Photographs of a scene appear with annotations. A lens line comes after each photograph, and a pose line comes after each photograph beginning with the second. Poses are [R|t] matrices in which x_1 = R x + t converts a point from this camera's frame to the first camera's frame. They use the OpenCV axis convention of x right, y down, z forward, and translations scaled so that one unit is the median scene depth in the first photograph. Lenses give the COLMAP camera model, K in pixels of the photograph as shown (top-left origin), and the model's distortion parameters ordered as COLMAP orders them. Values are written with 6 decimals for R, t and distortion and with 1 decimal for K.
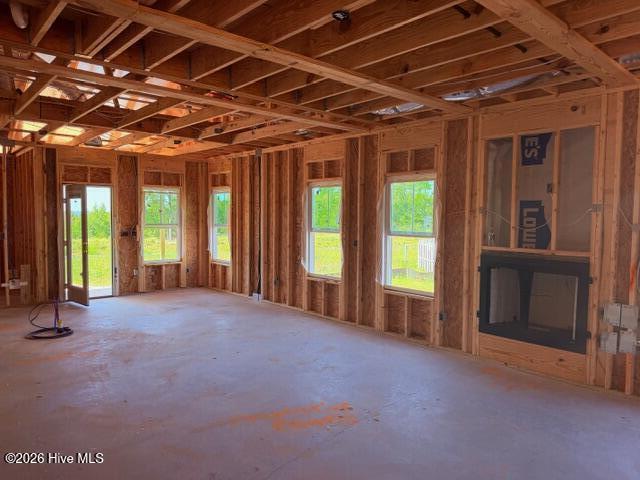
lens RADIAL K [[447.9, 0, 321.7], [0, 447.9, 238.2], [0, 0, 1]] dist [-0.001142, -0.002913]
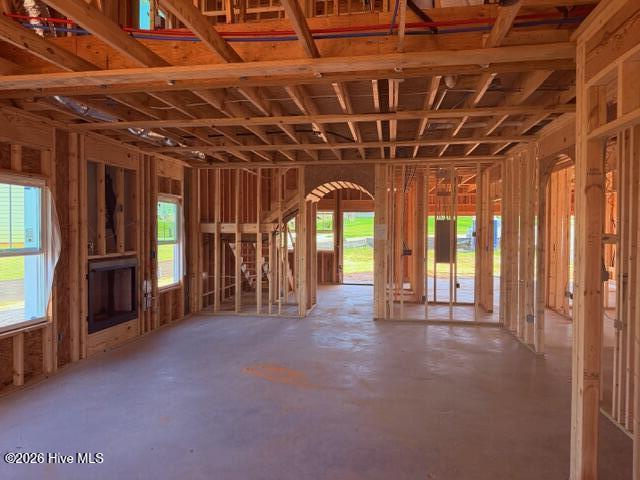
lens RADIAL K [[447.9, 0, 321.0], [0, 447.9, 239.5], [0, 0, 1]] dist [-0.001142, -0.002913]
pose [[-0.625116, -0.019120, 0.780297, -0.669680], [0.044659, 0.997186, 0.060212, -0.048107], [-0.779253, 0.072487, -0.622503, 0.966637]]
